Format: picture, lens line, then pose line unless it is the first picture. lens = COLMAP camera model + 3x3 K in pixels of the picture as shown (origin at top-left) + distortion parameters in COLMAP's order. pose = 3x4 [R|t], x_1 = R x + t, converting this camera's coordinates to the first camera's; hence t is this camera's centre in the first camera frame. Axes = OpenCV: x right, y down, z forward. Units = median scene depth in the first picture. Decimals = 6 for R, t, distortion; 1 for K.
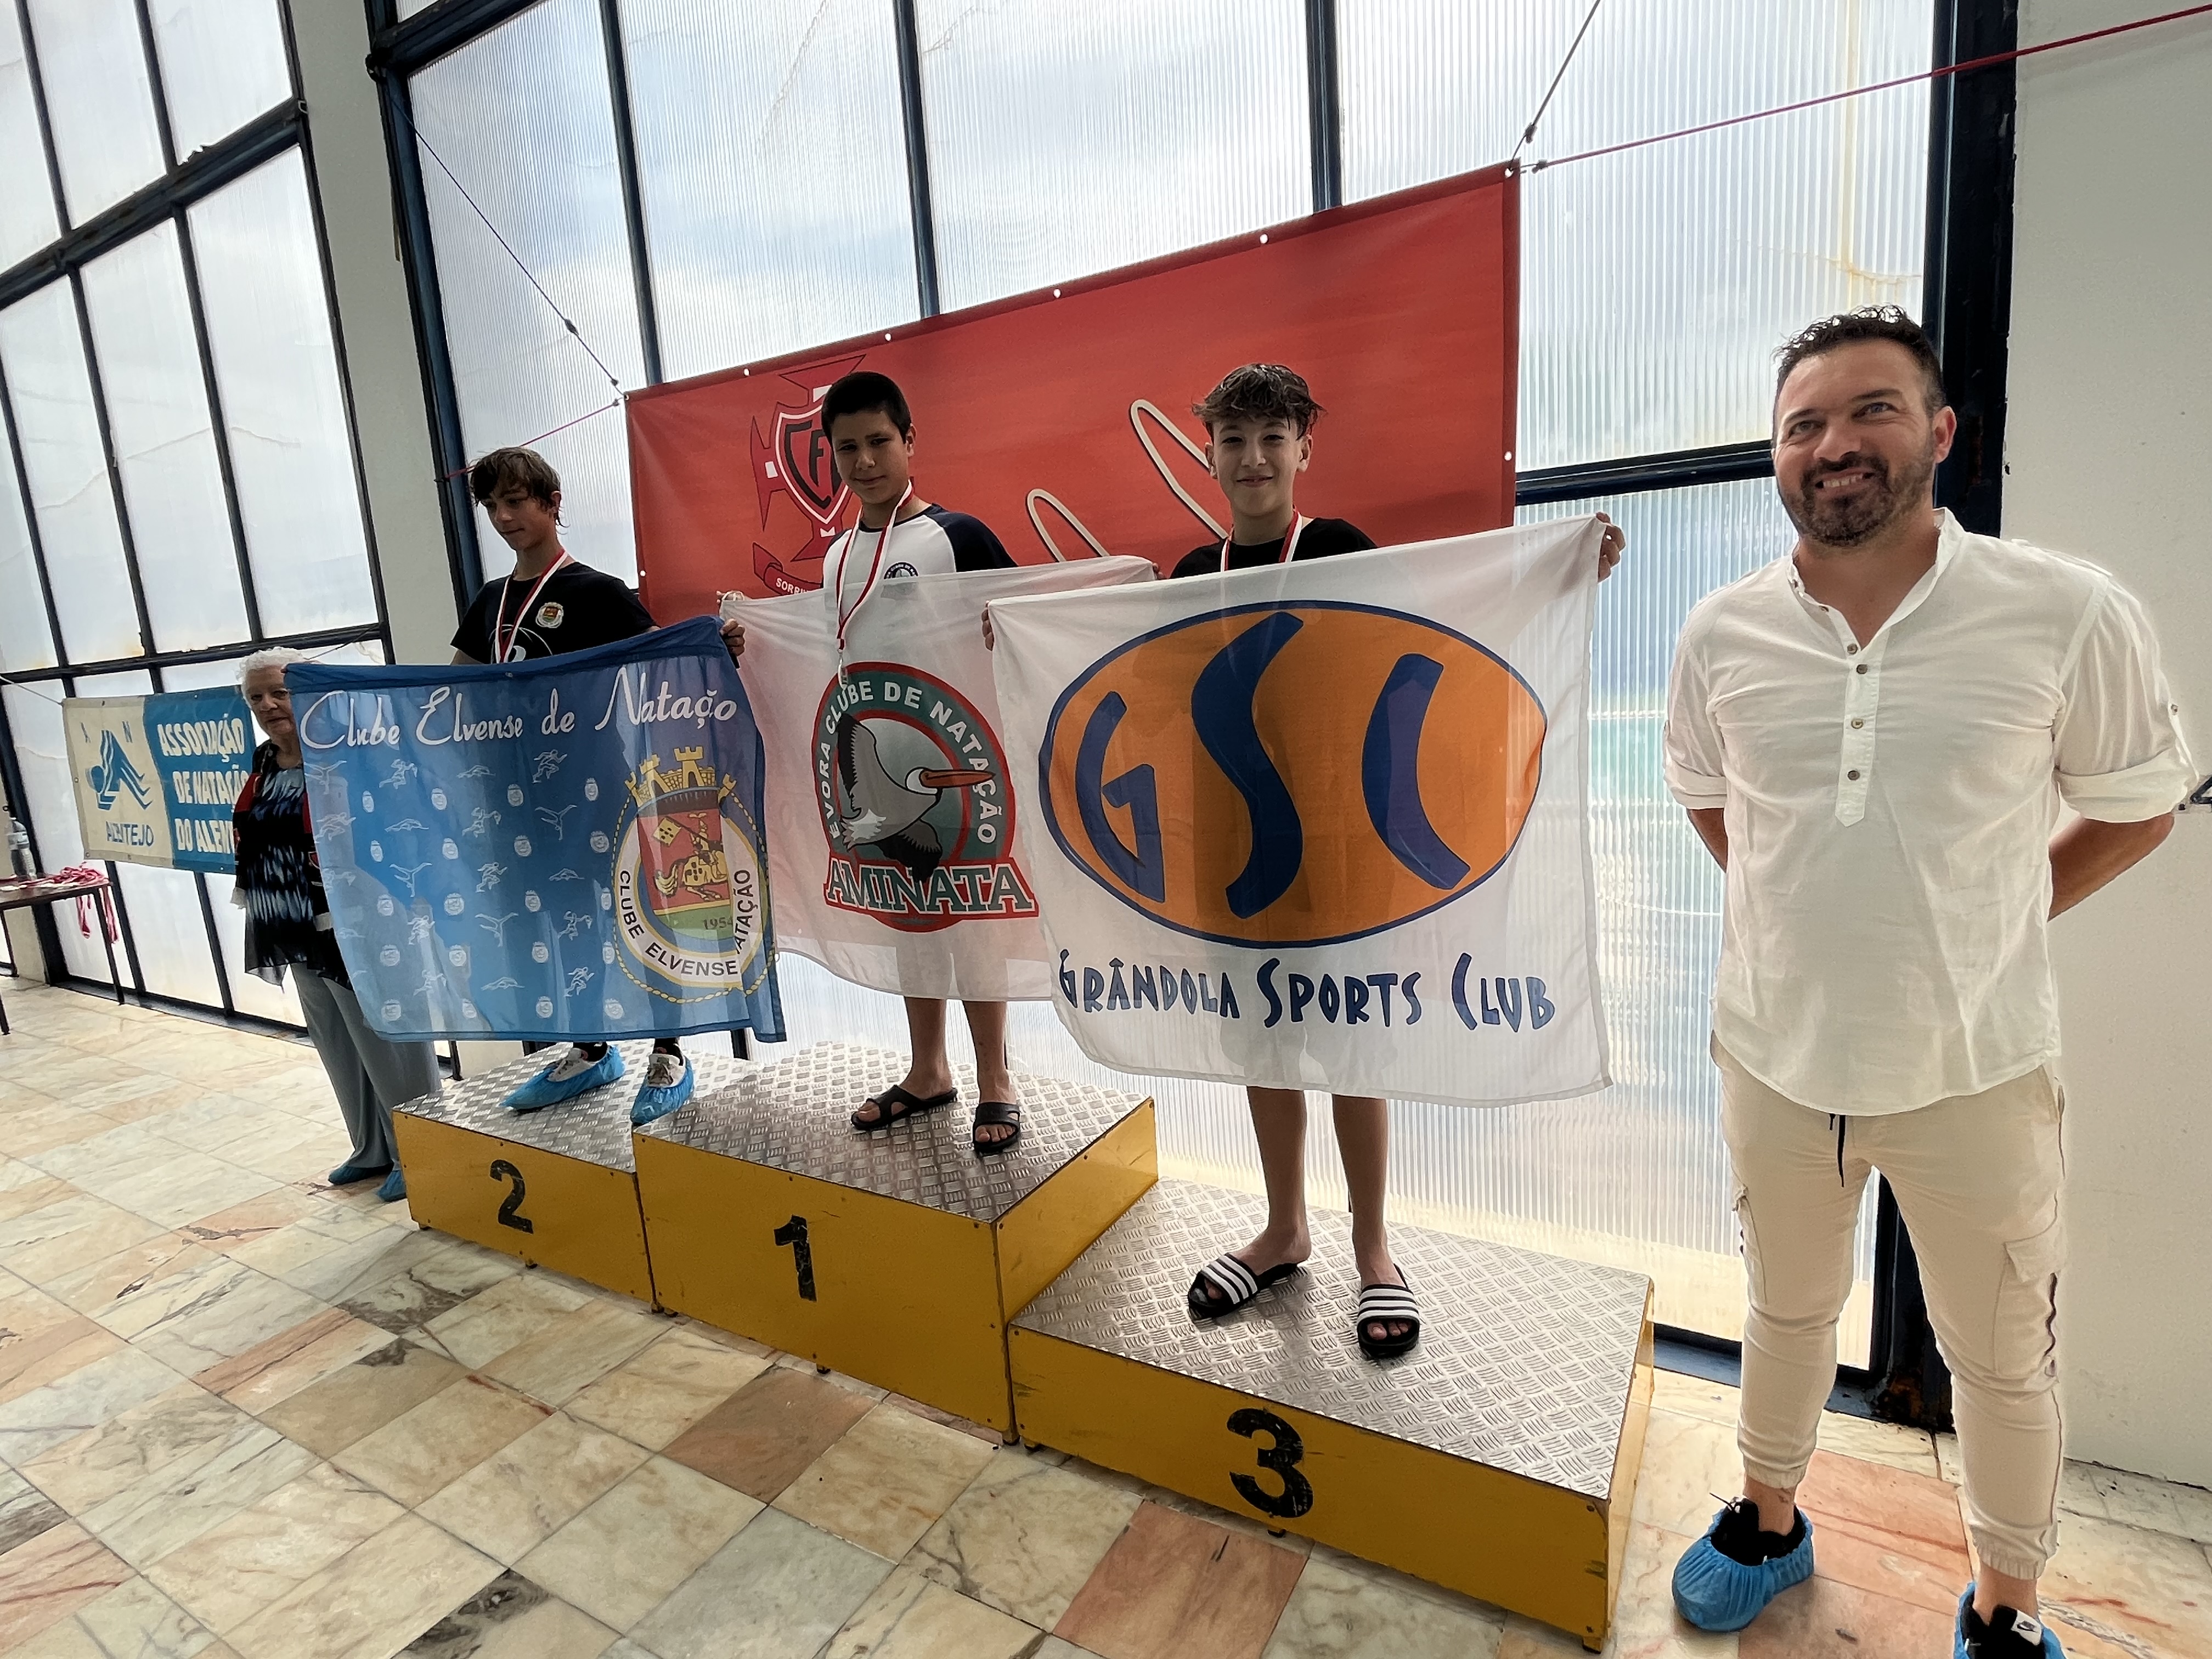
lens RADIAL K [[1138.9, 0, 1113.3], [0, 1138.9, 831.0], [0, 0, 1]] dist [-0.004132, 0.000242]
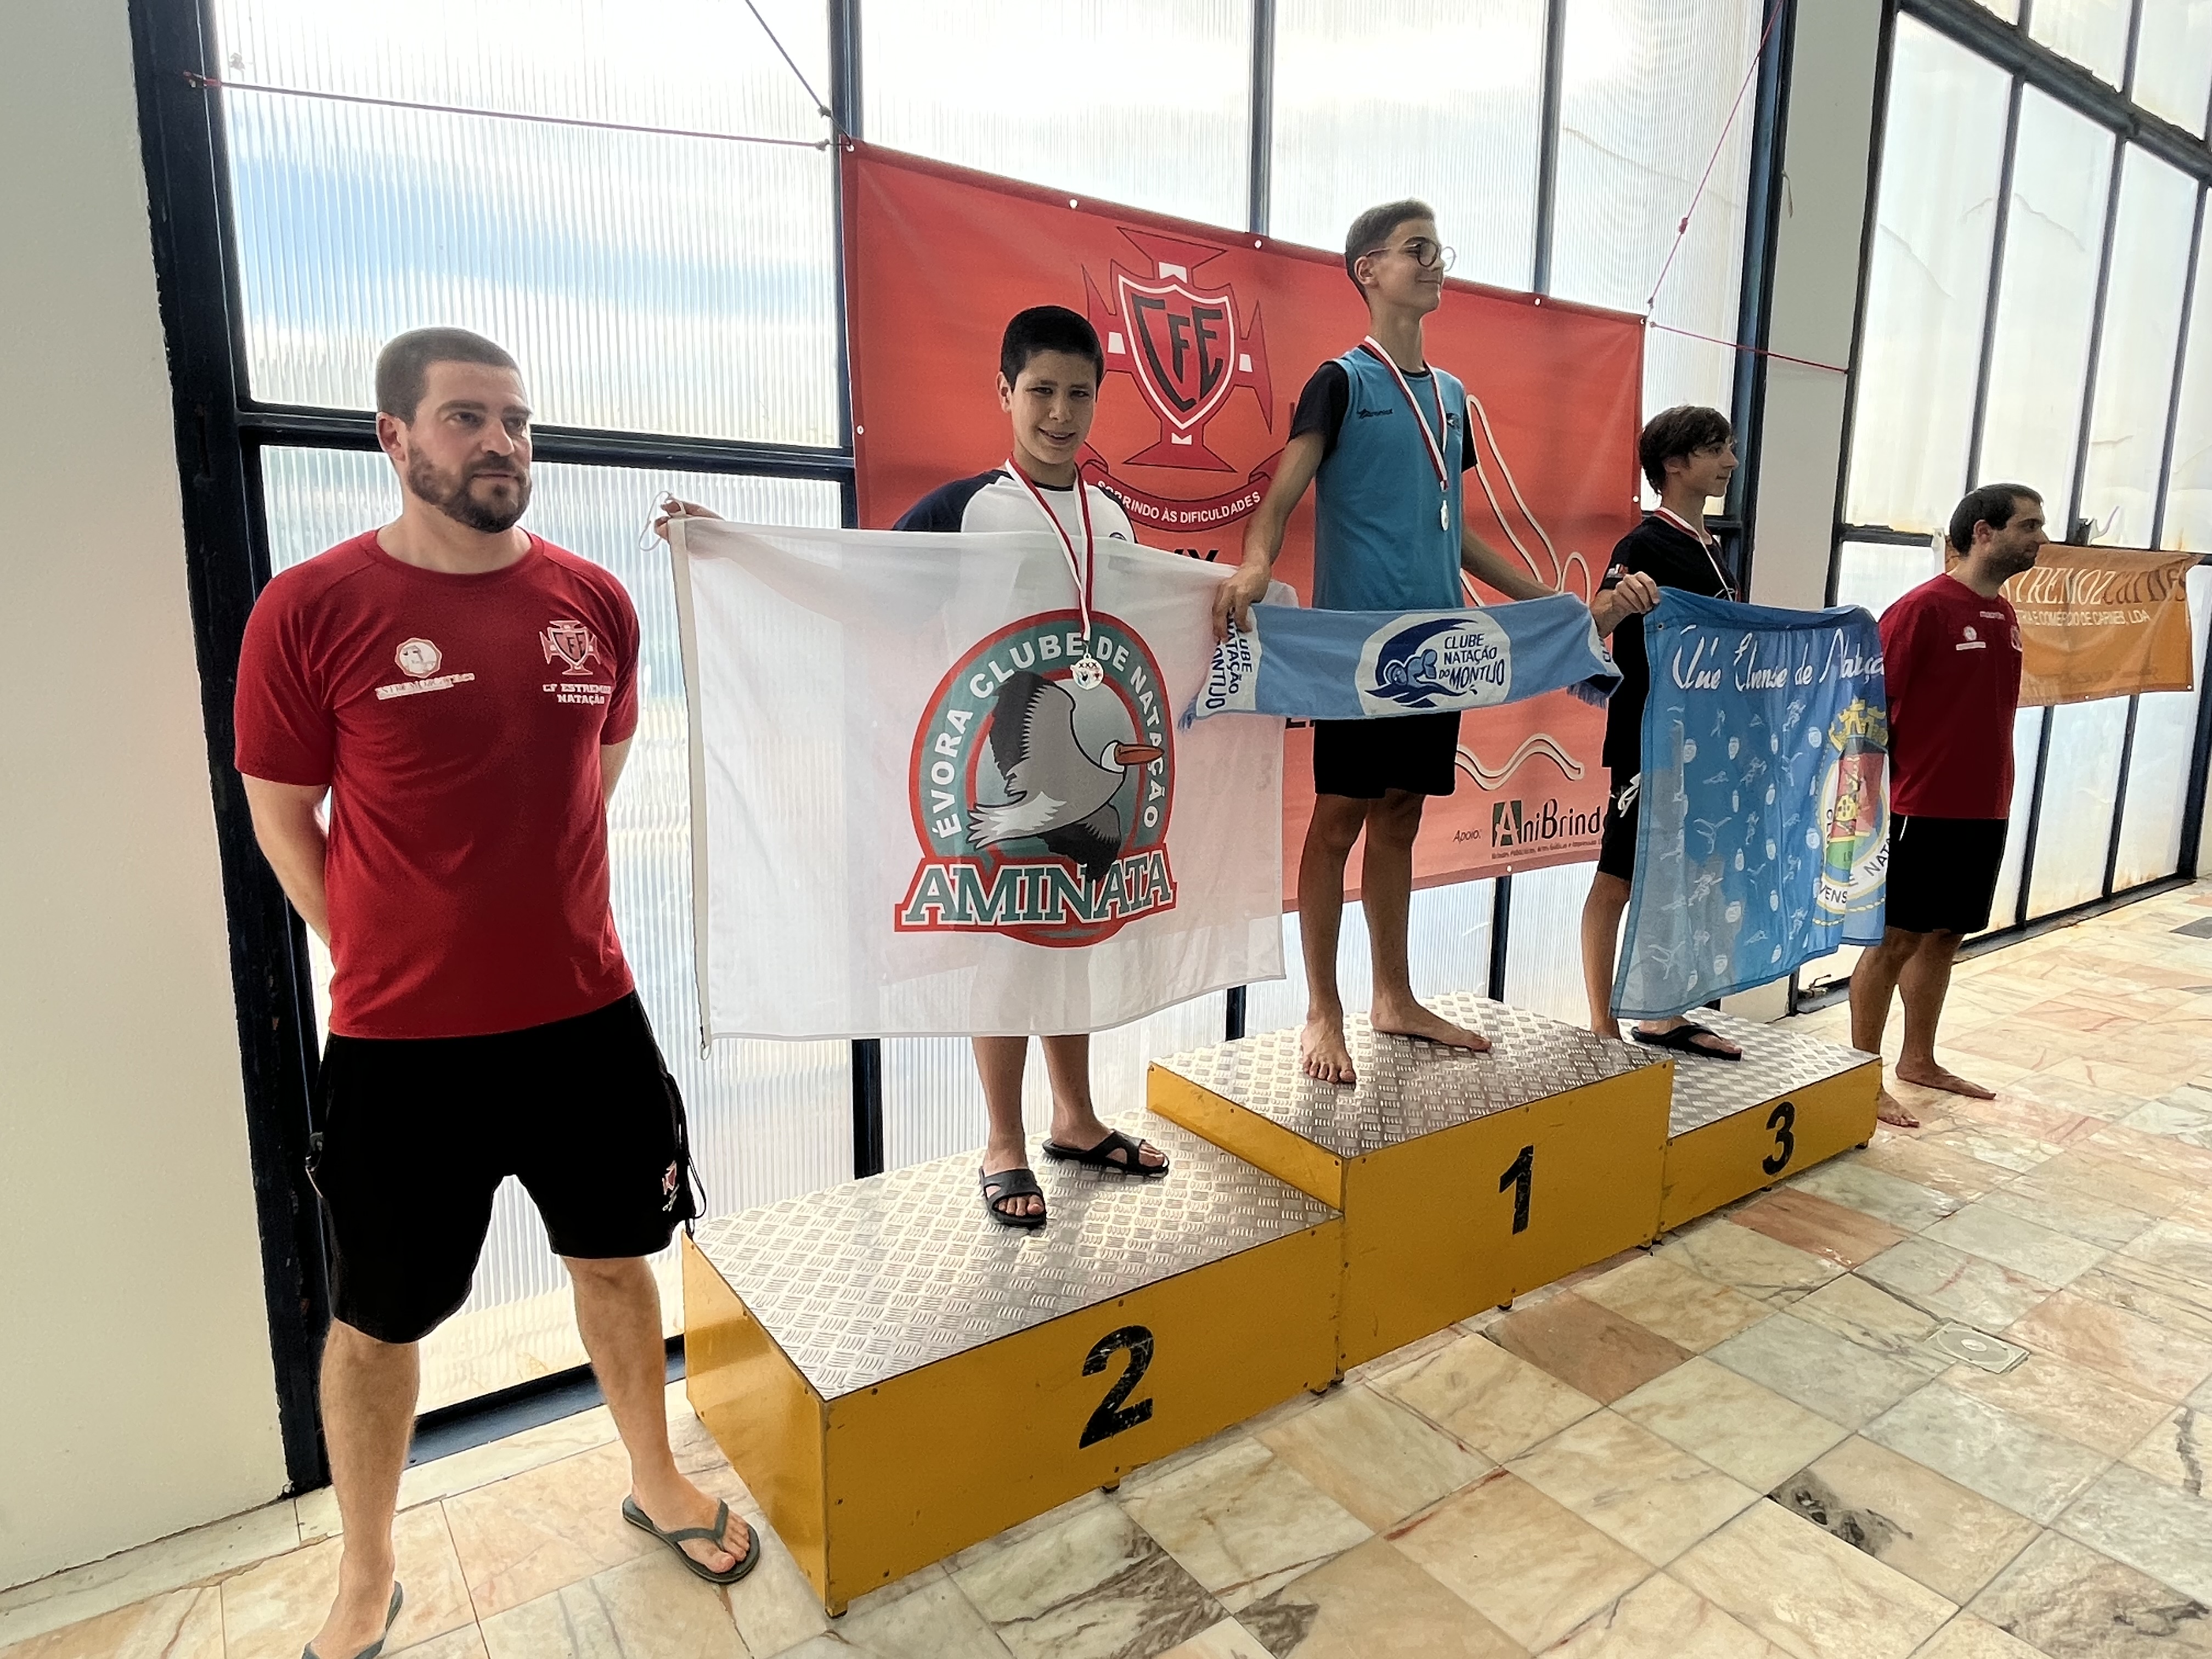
lens RADIAL K [[1332.9, 0, 1099.5], [0, 1332.9, 839.9], [0, 0, 1]] dist [-0.000210, -0.001758]
pose [[0.417775, -0.086800, 0.904395, -1.538179], [0.114516, 0.992518, 0.042358, -0.023159], [-0.901305, 0.085872, 0.424589, 0.856240]]
